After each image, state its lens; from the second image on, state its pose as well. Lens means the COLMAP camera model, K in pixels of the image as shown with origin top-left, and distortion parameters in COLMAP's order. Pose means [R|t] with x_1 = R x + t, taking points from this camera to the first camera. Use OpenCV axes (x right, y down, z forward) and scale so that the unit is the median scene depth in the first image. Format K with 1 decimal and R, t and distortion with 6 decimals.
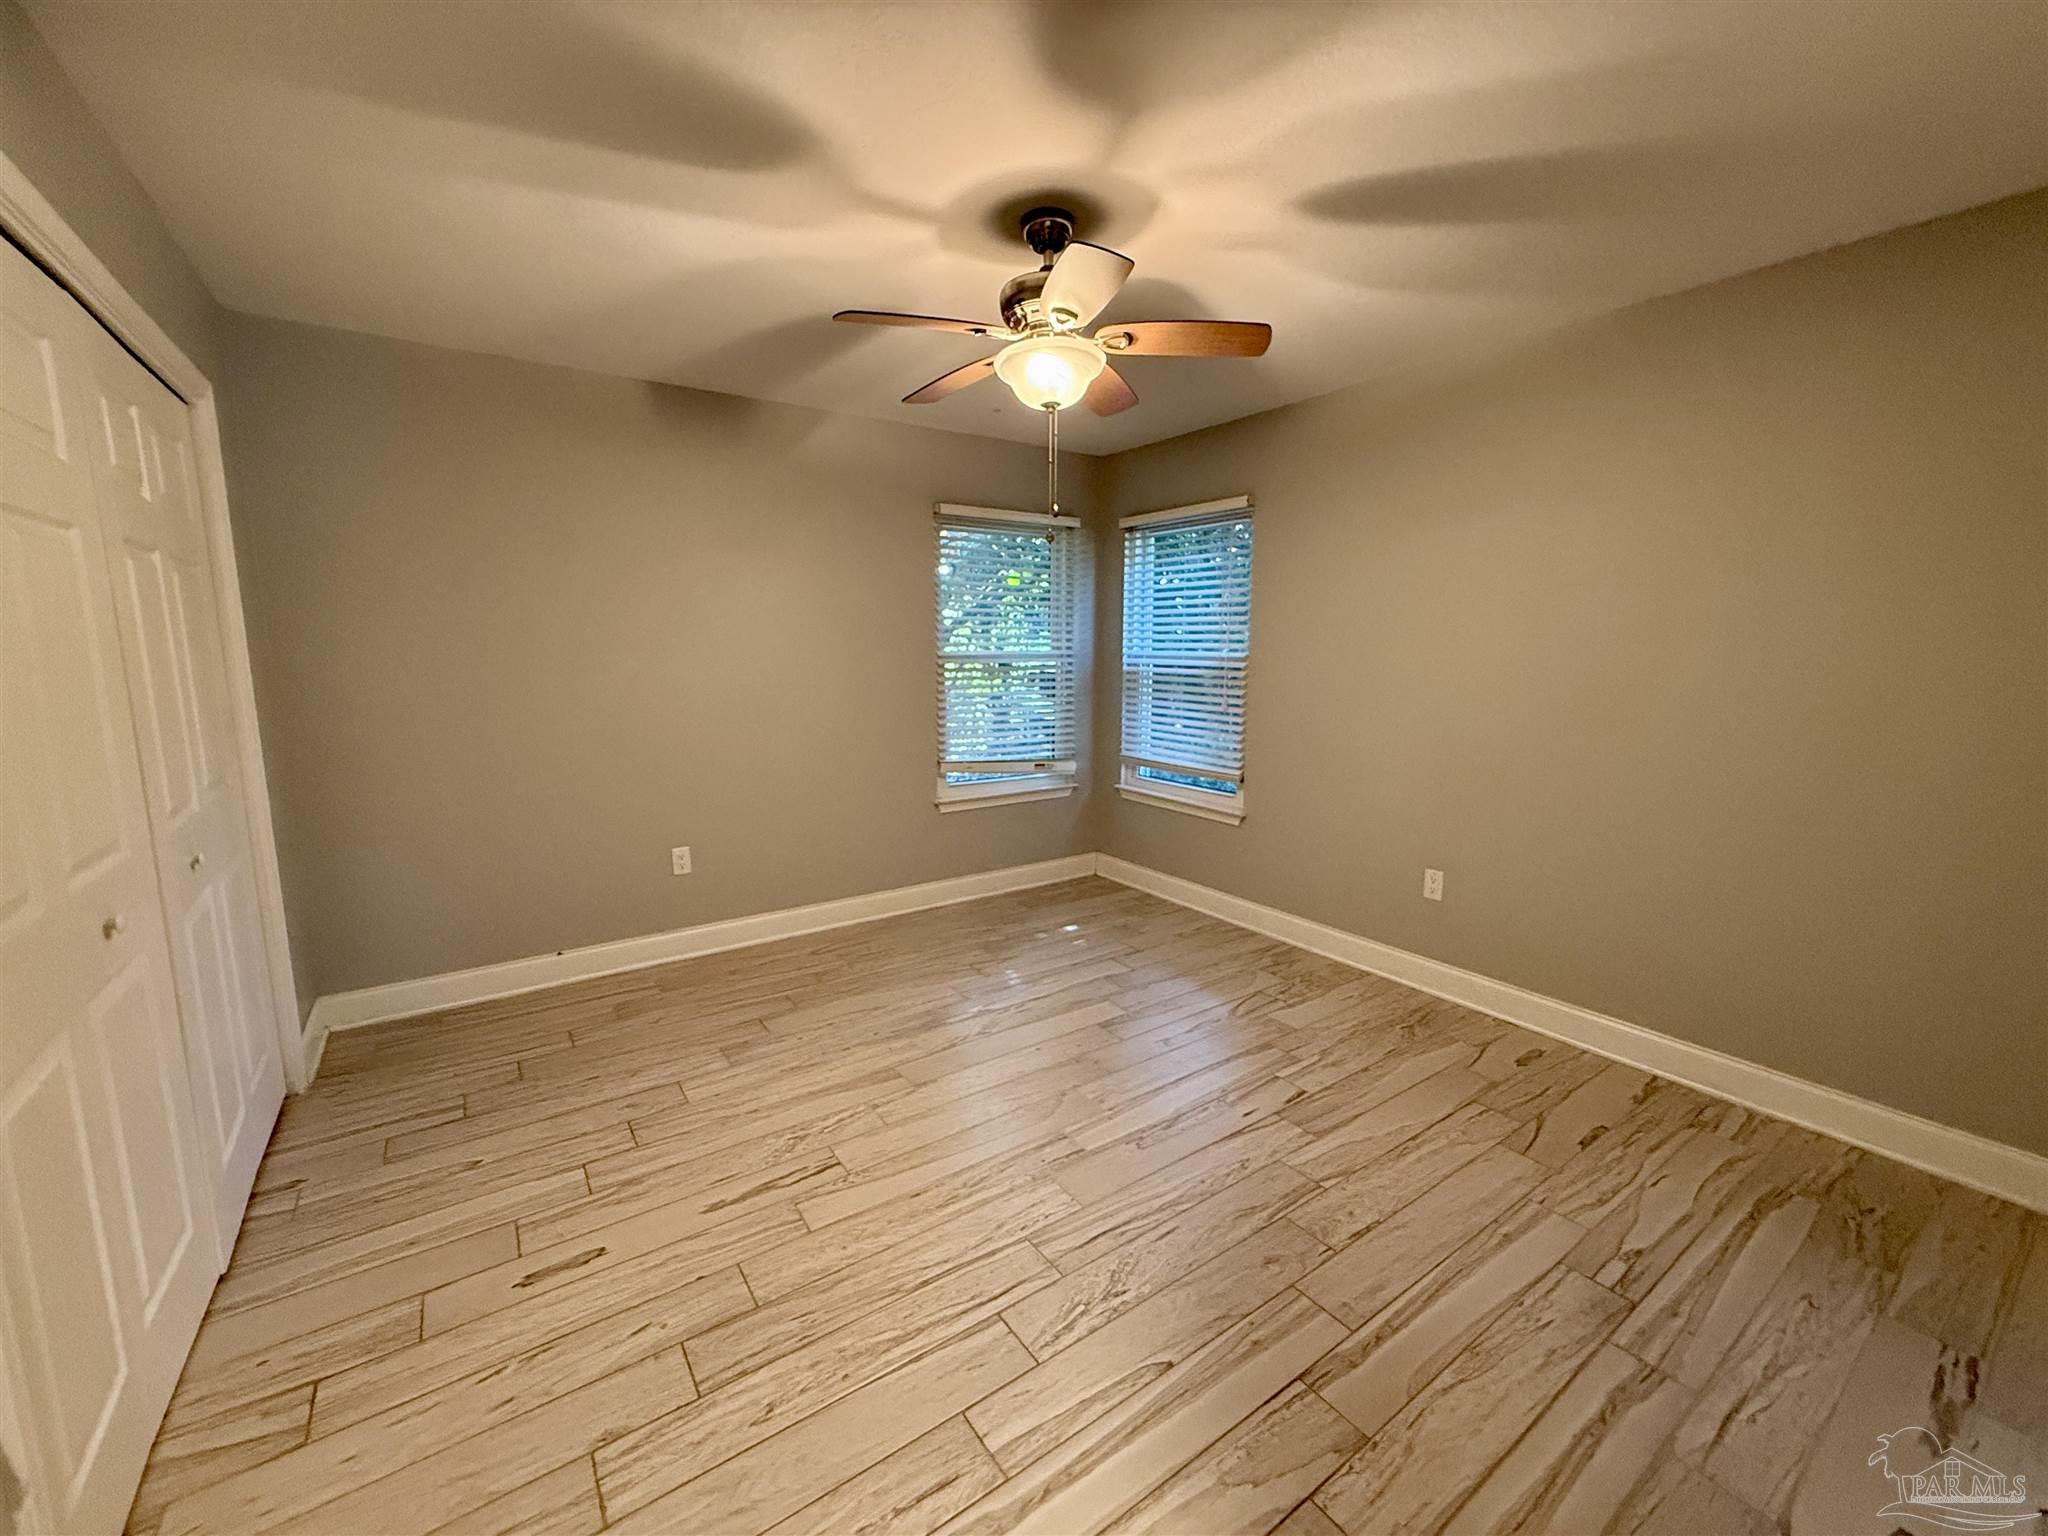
lens RADIAL K [[818.8, 0, 1033.7], [0, 818.8, 775.5], [0, 0, 1]] dist [0.002270, 0.000344]
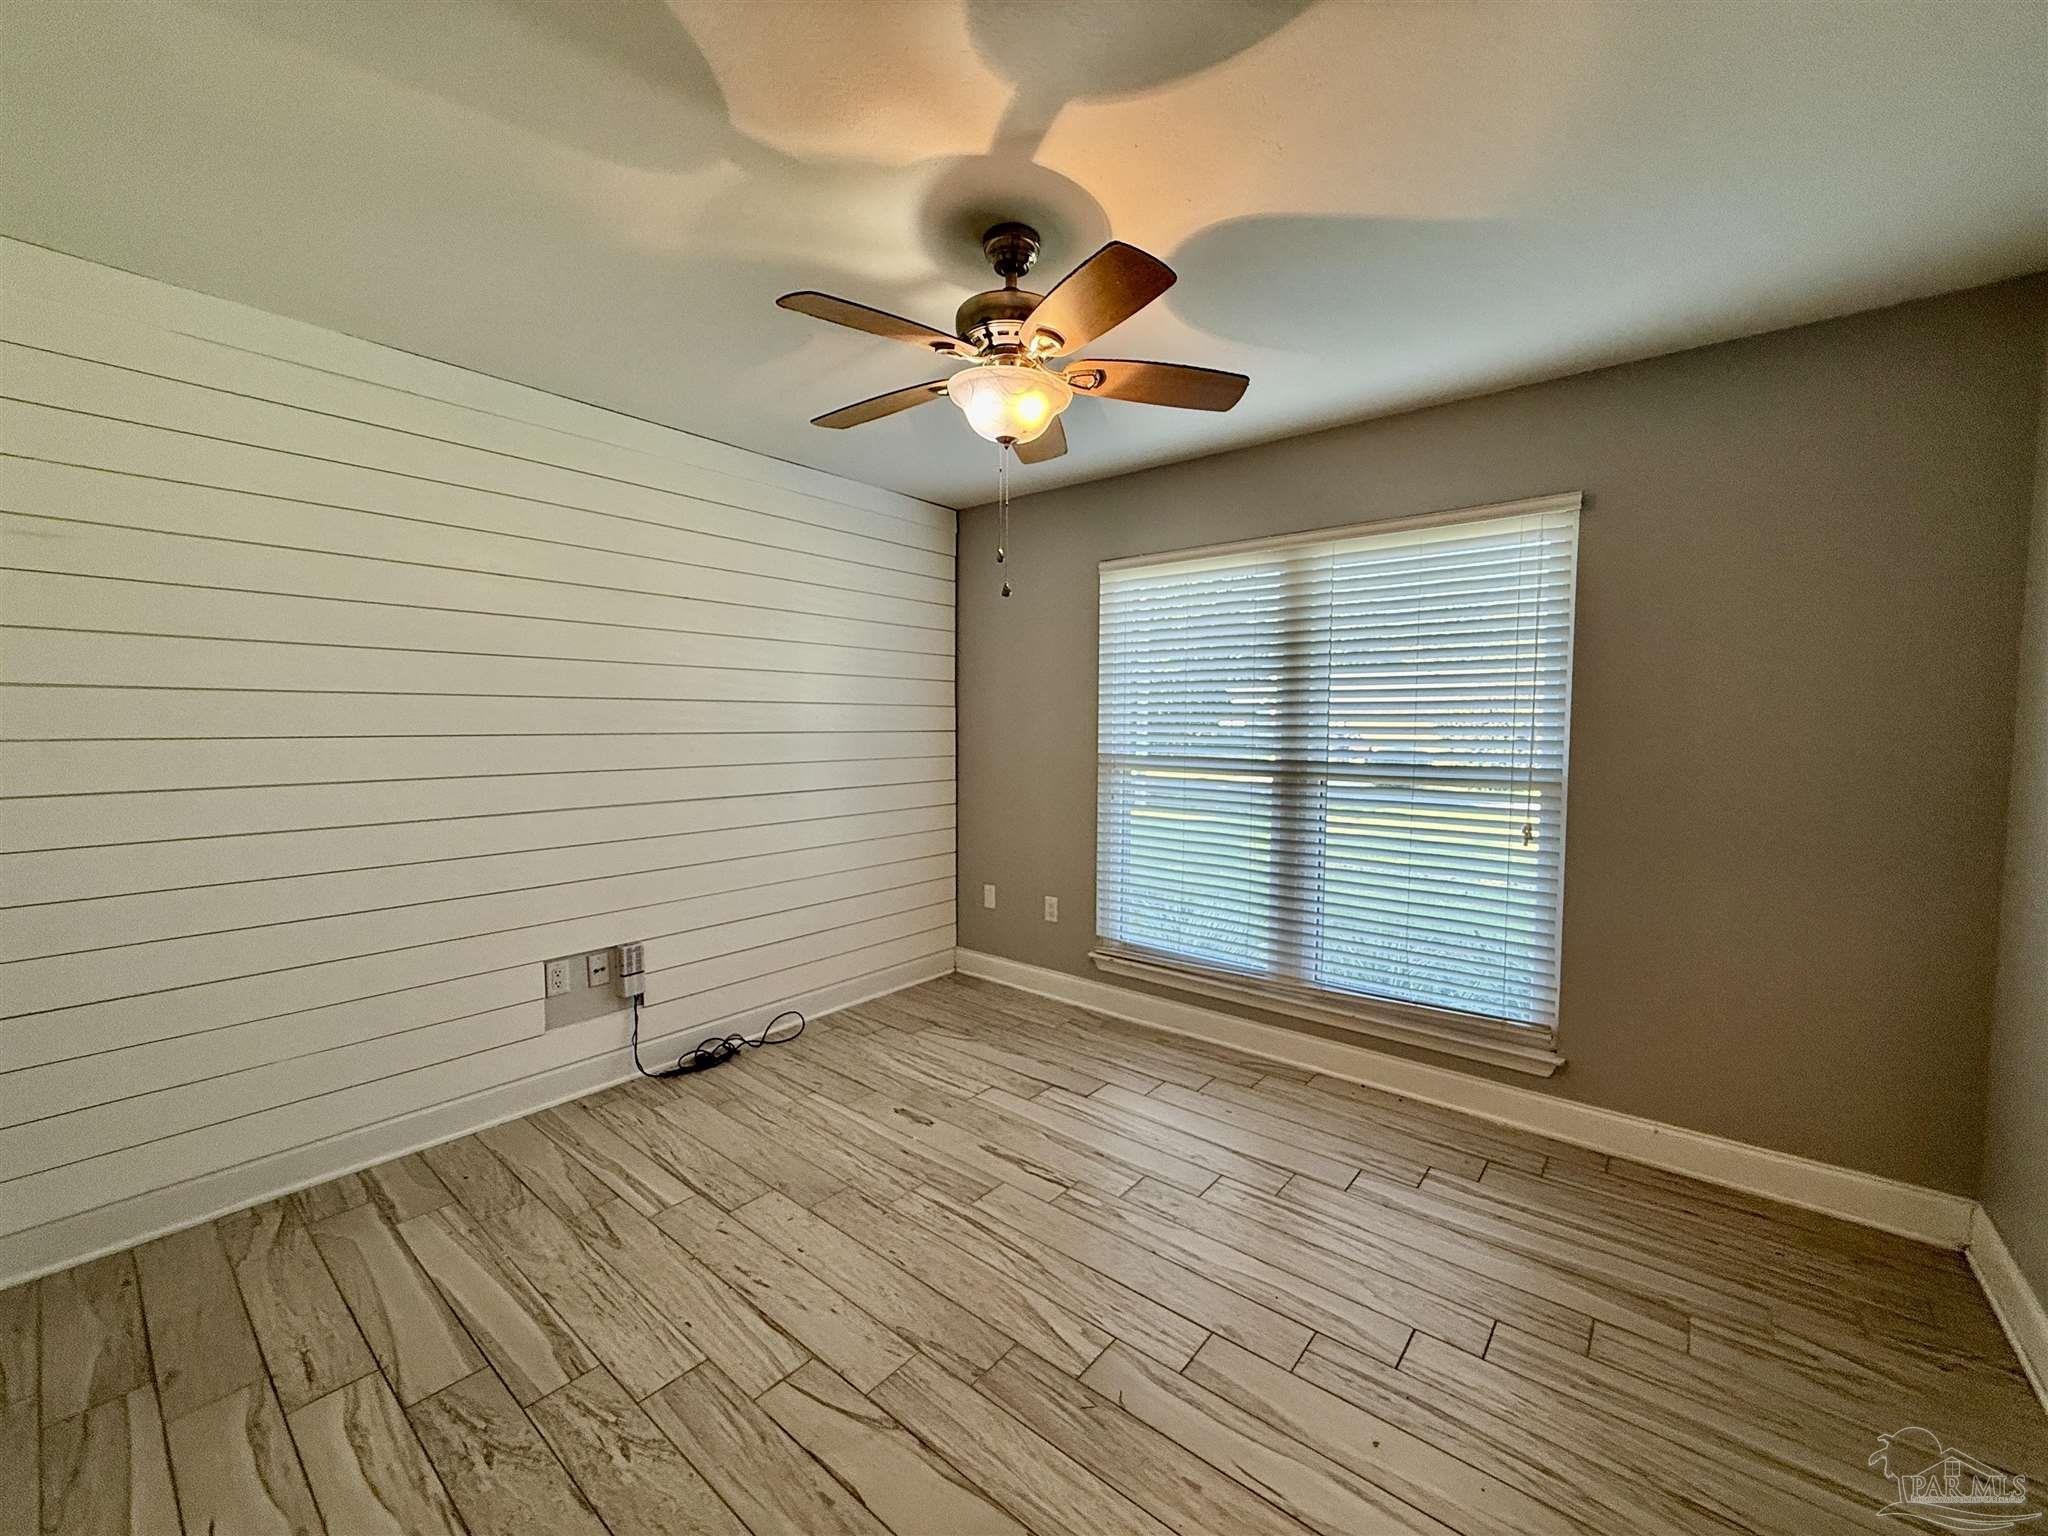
lens RADIAL K [[818.8, 0, 1016.6], [0, 818.8, 769.3], [0, 0, 1]] dist [0.002270, 0.000344]
pose [[0.963055, -0.020393, 0.268533, -0.218028], [0.044004, 0.995644, -0.082202, -0.054313], [-0.265687, 0.090981, 0.959757, 0.235474]]
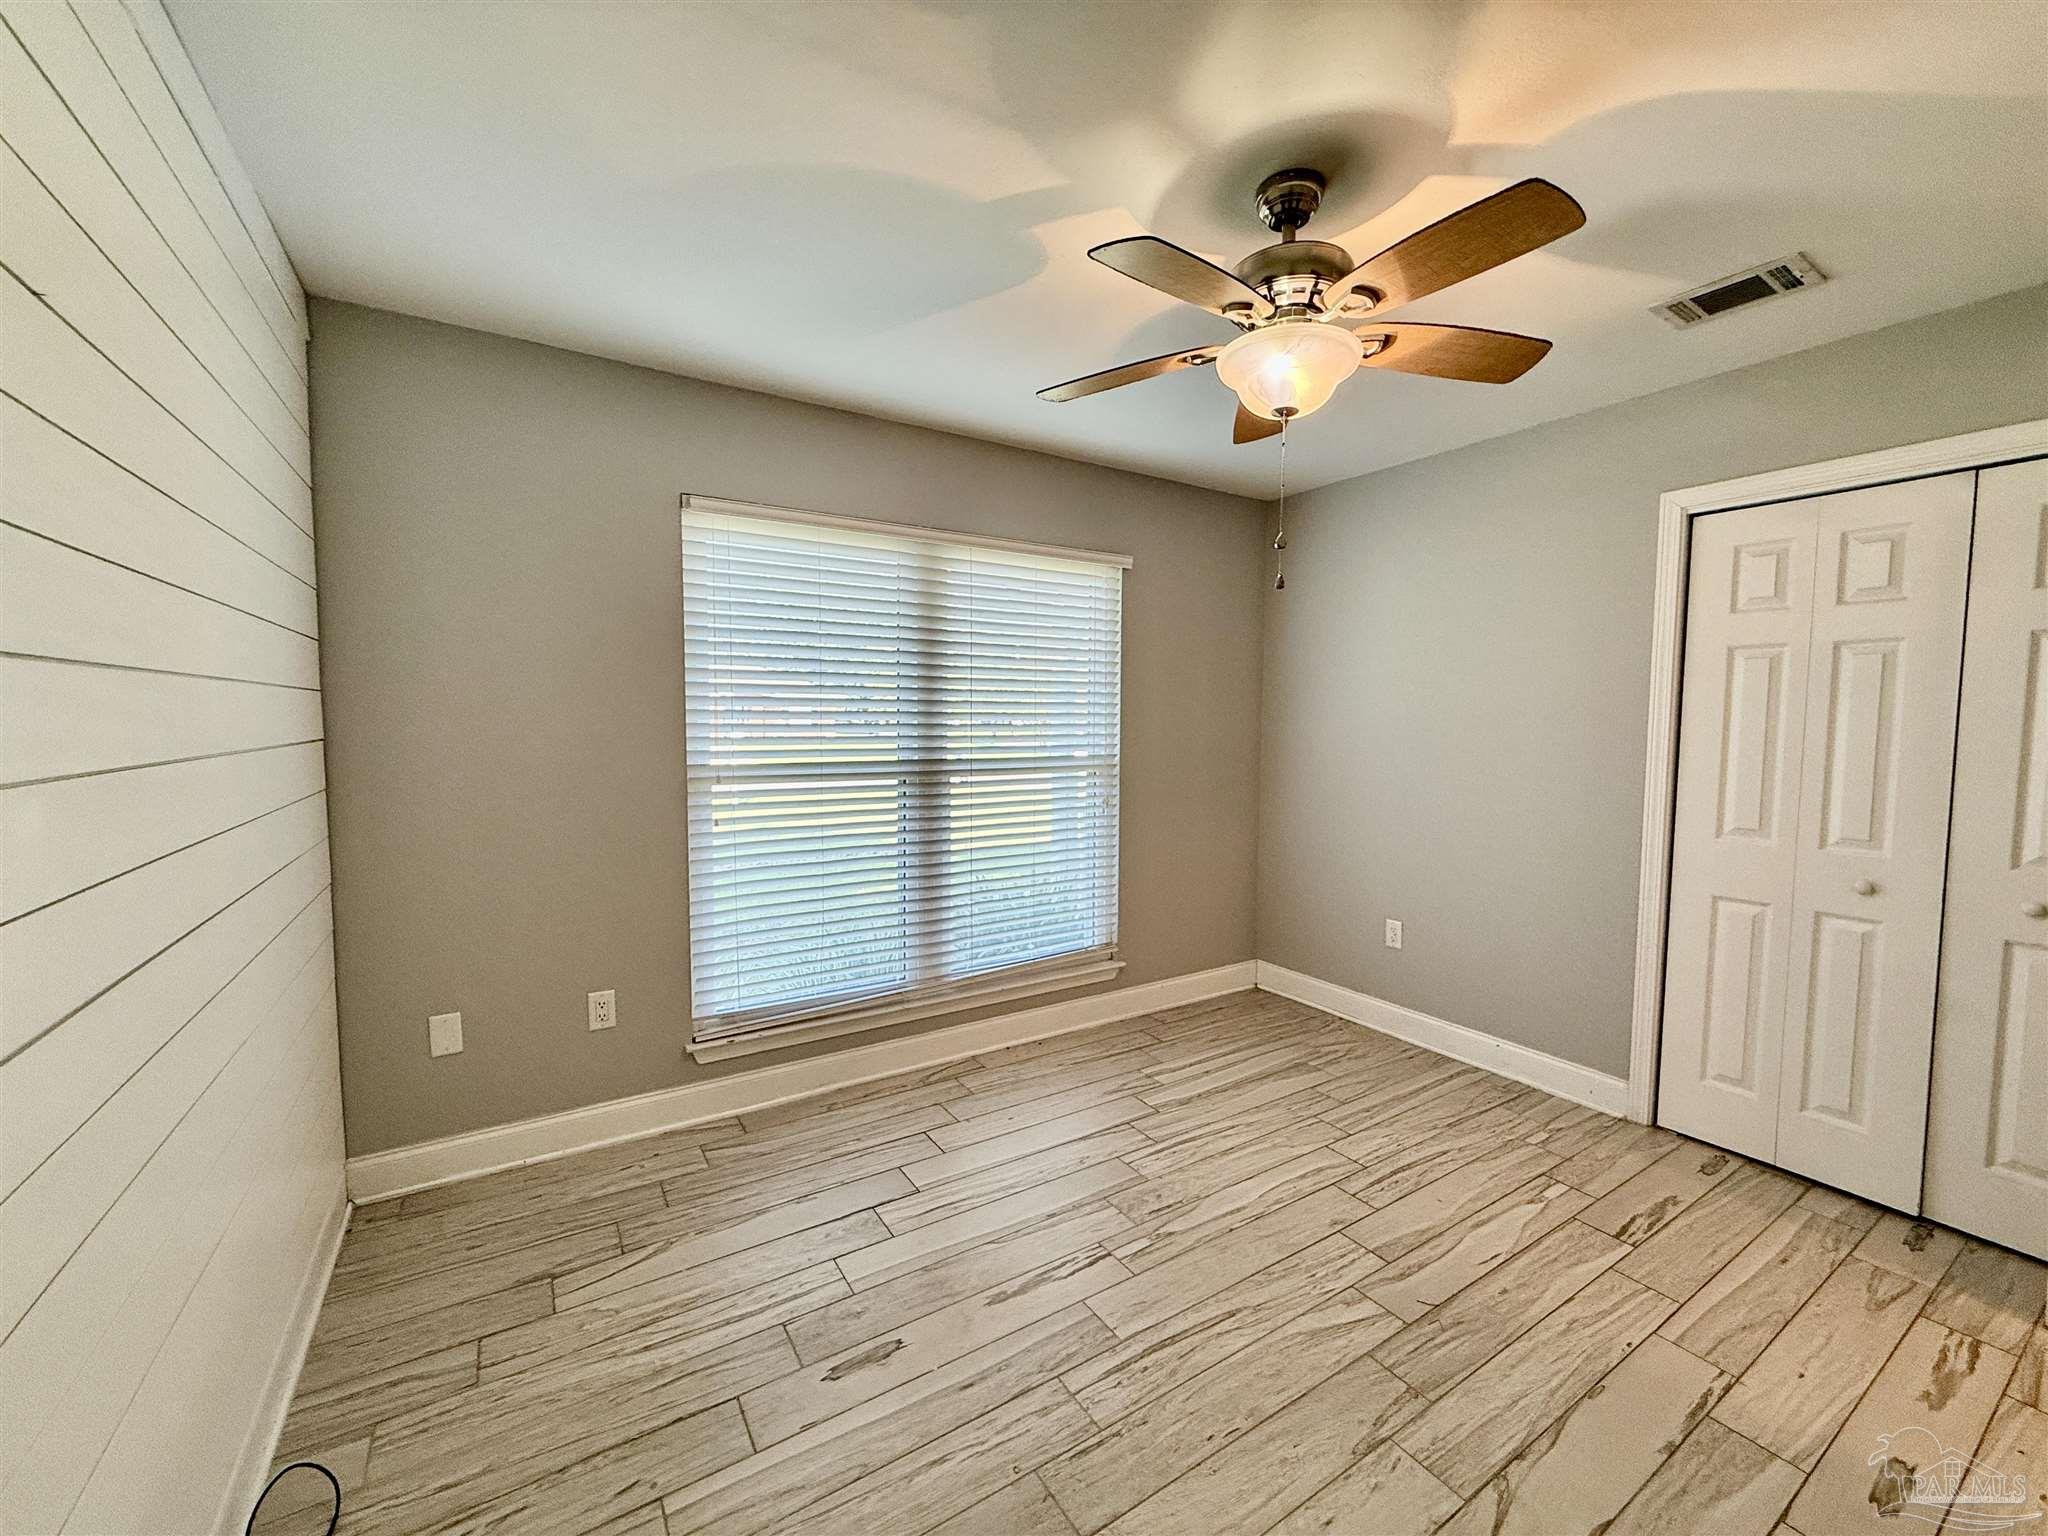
lens RADIAL K [[818.8, 0, 1025.5], [0, 818.8, 770.4], [0, 0, 1]] dist [0.002270, 0.000344]
pose [[0.039001, -0.076500, 0.996307, -1.069738], [0.141102, 0.987496, 0.070300, -0.315439], [-0.989226, 0.137839, 0.049307, 1.799852]]
